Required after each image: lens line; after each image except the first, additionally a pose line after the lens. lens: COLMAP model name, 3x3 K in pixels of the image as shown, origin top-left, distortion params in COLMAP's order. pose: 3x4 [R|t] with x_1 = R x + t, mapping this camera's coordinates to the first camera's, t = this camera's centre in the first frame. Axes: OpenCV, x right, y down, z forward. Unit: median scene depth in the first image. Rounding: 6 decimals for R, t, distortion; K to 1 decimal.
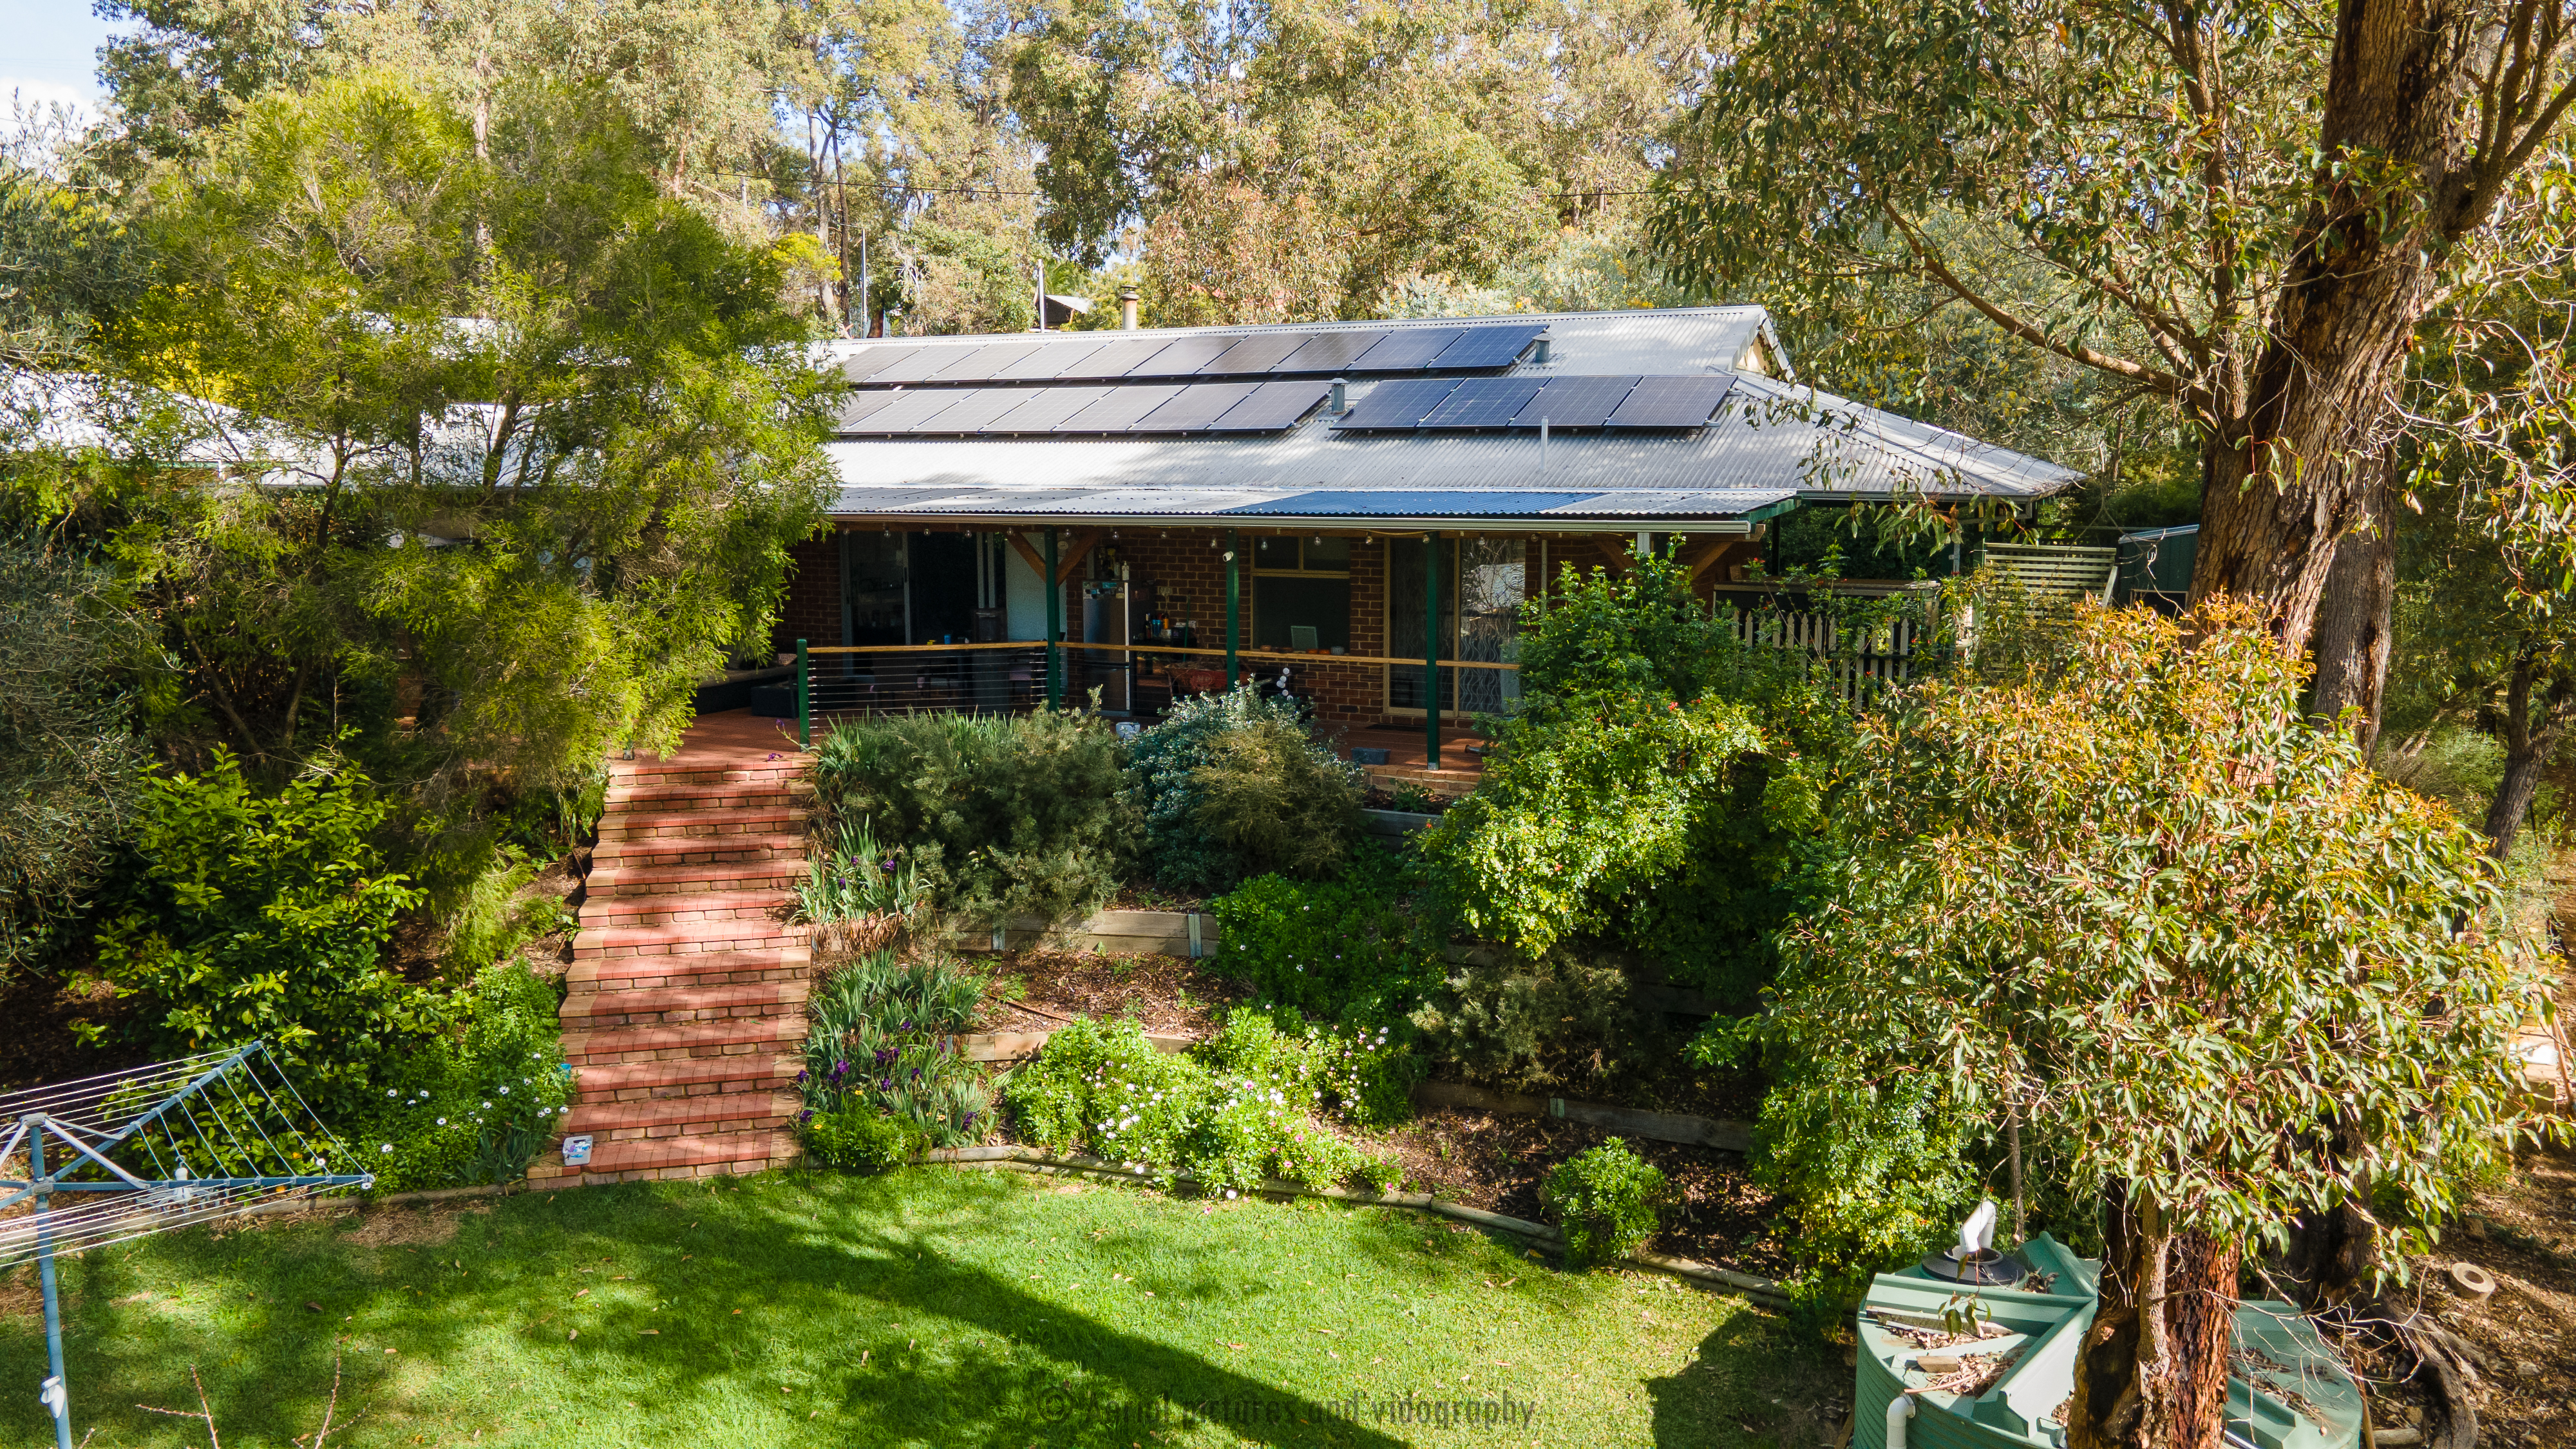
lens RADIAL K [[1864.7, 0, 1278.7], [0, 1864.7, 716.4], [0, 0, 1]] dist [0.041693, 0.003118]
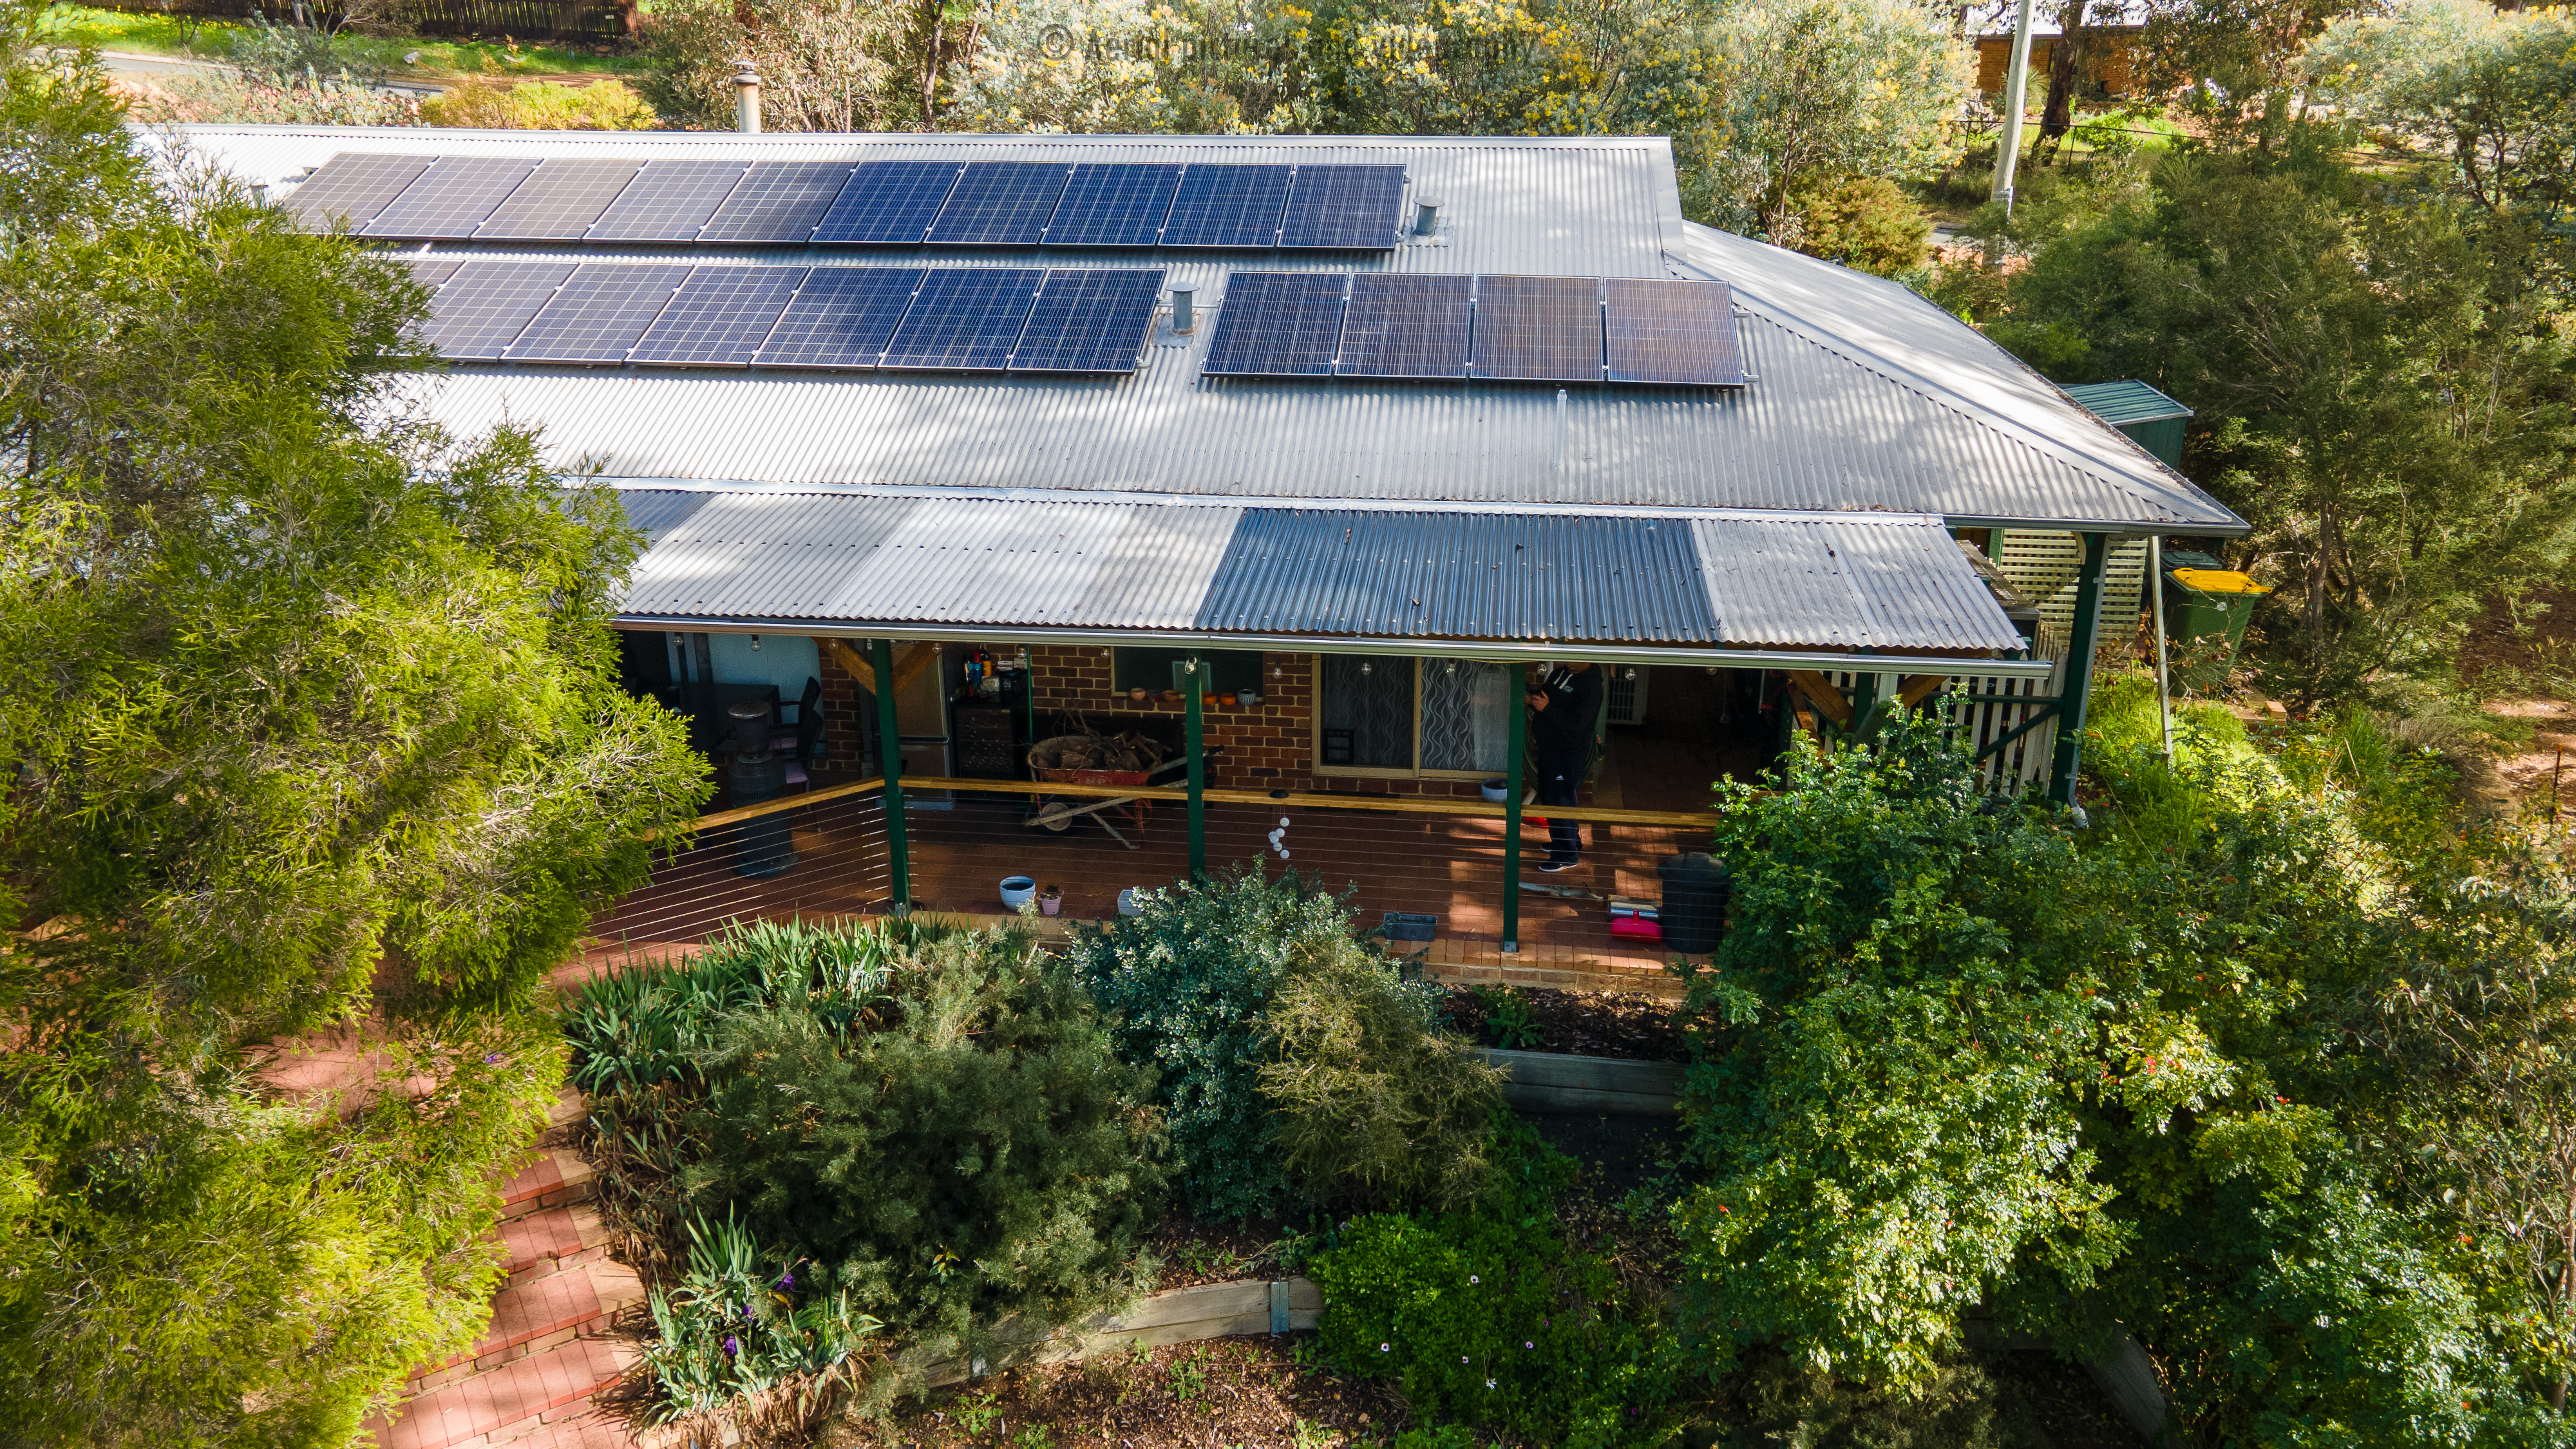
lens RADIAL K [[1864.7, 0, 1290.8], [0, 1864.7, 733.2], [0, 0, 1]] dist [0.041693, 0.003118]
pose [[0.946801, -0.122935, 0.297413, -0.251028], [0.053559, 0.971466, 0.231052, -0.278222], [-0.317331, -0.202831, 0.926370, 0.469974]]
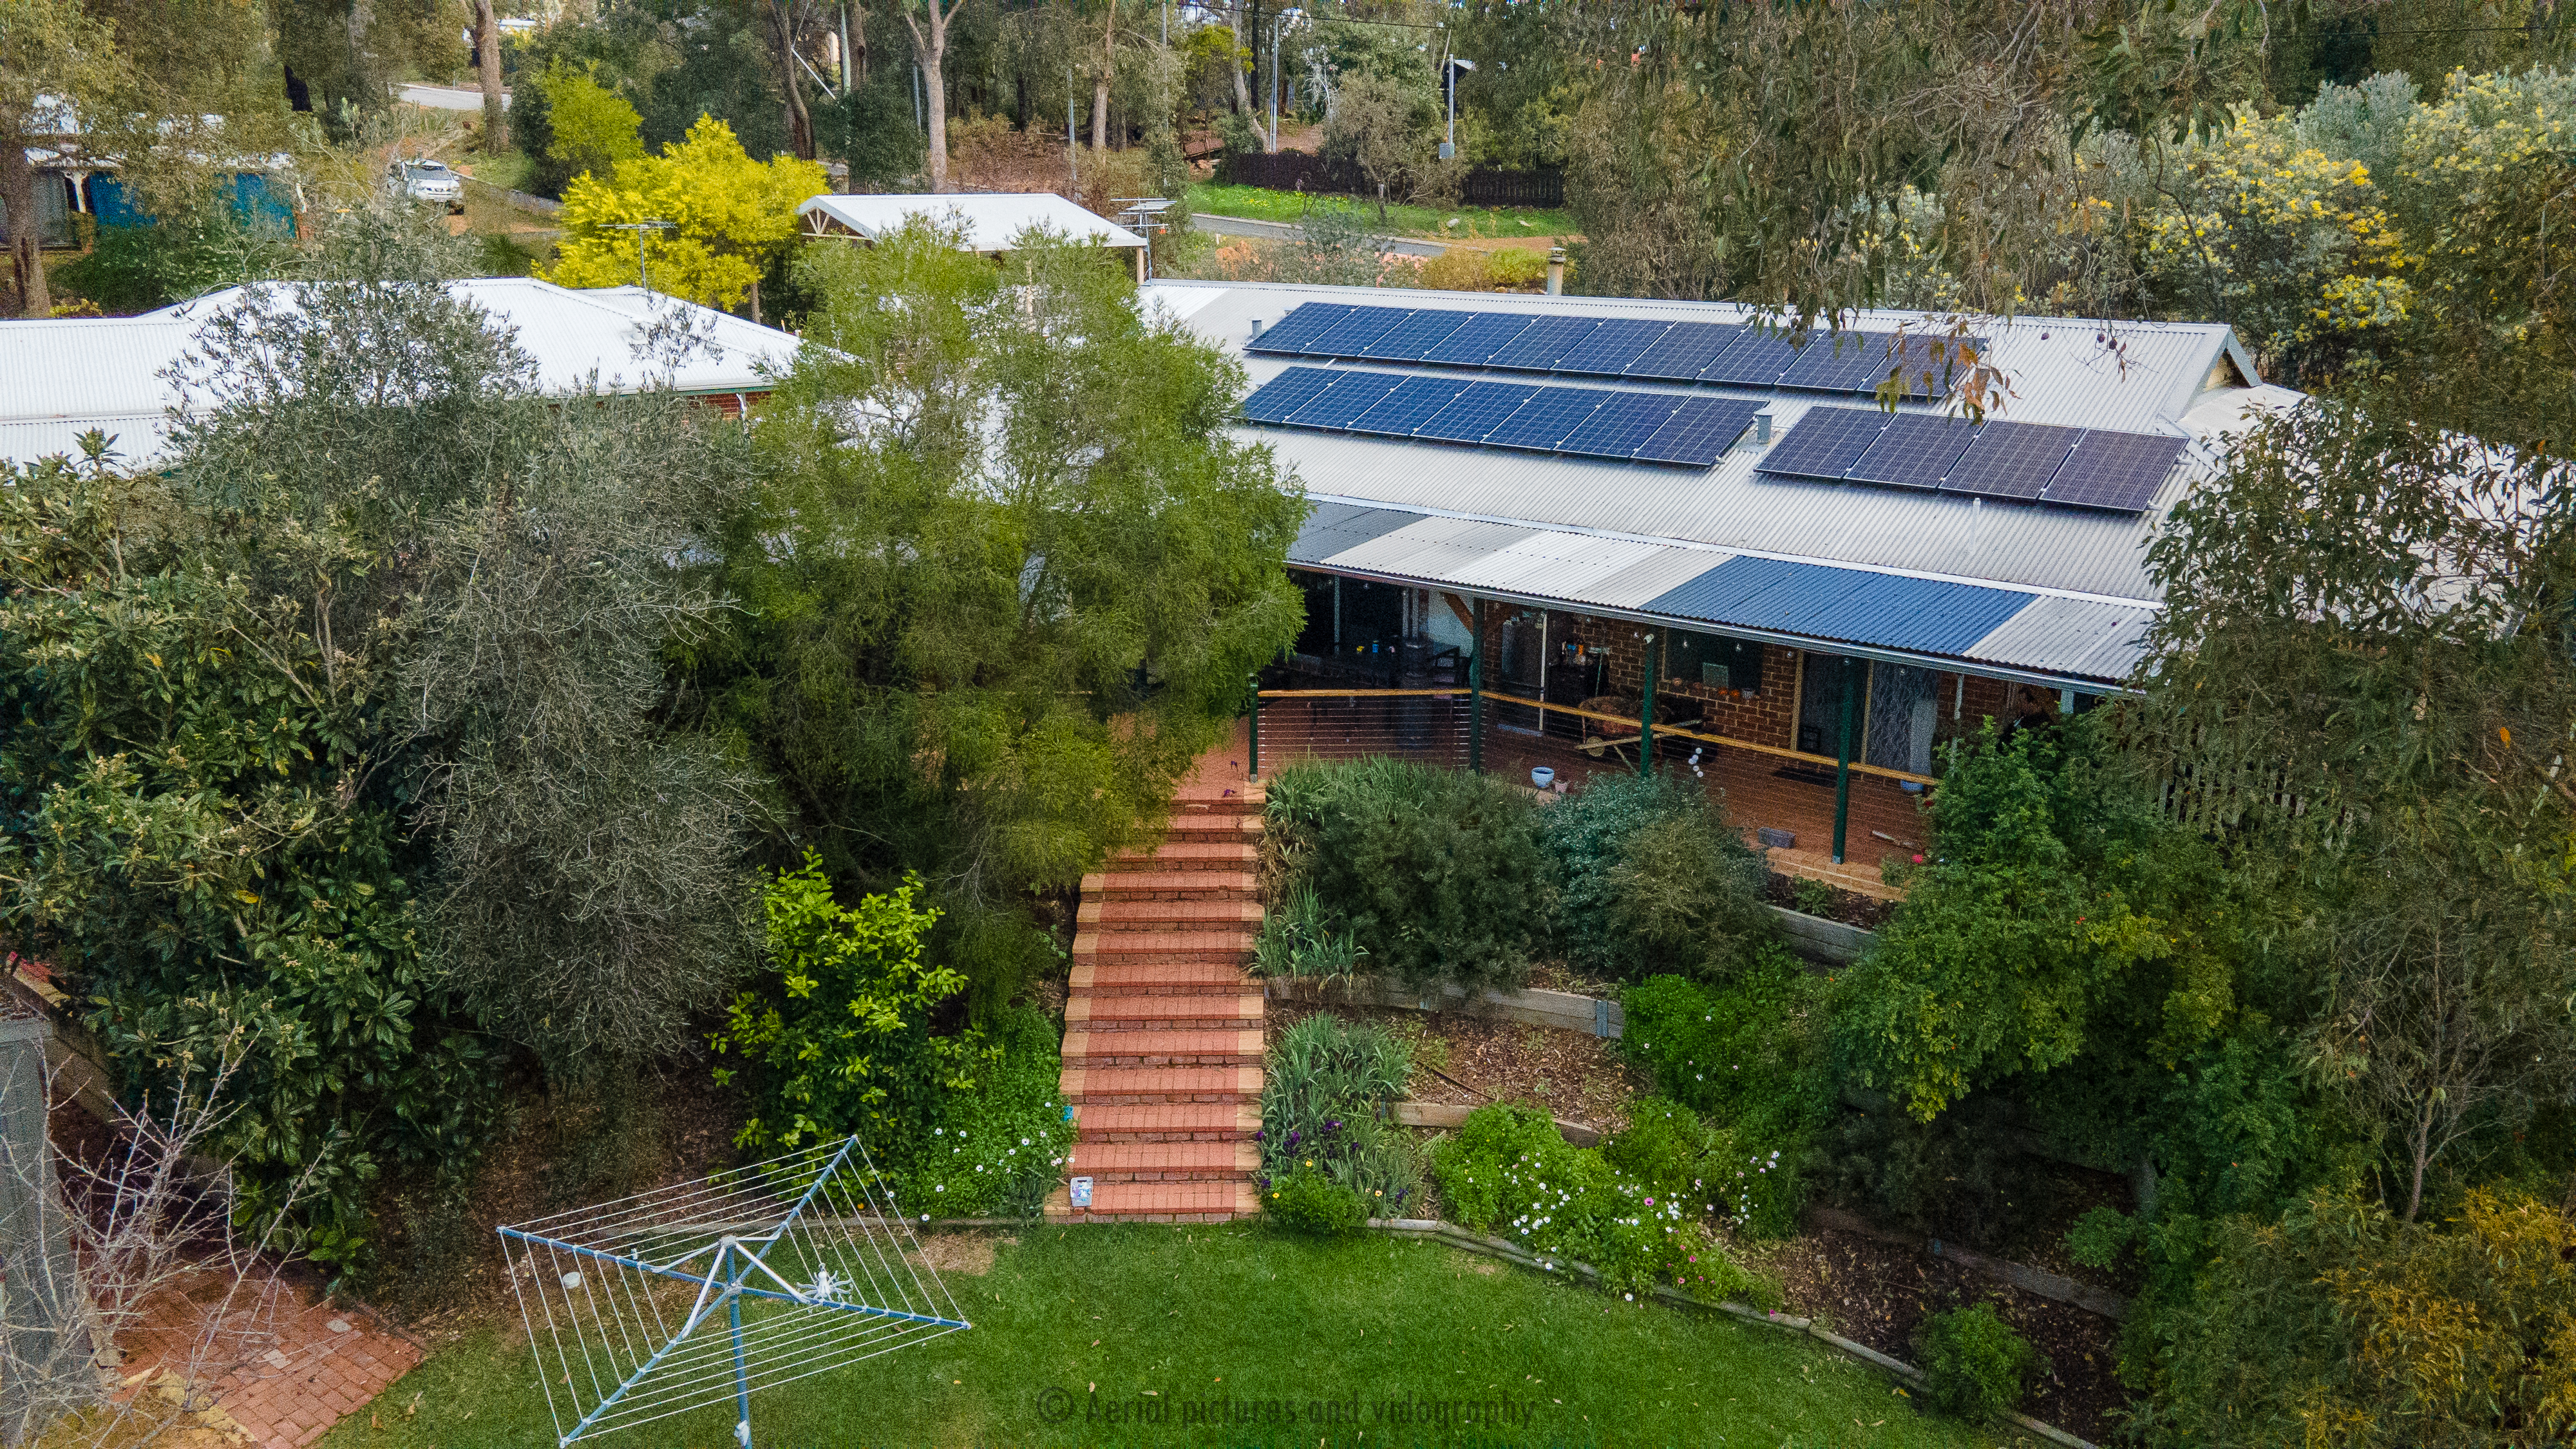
lens RADIAL K [[1864.7, 0, 1292.3], [0, 1864.7, 723.0], [0, 0, 1]] dist [0.041693, 0.003118]
pose [[0.980533, 0.057291, -0.187810, -0.030898], [-0.028960, 0.988223, 0.150258, -0.248795], [0.194207, -0.141894, 0.970644, -0.097975]]
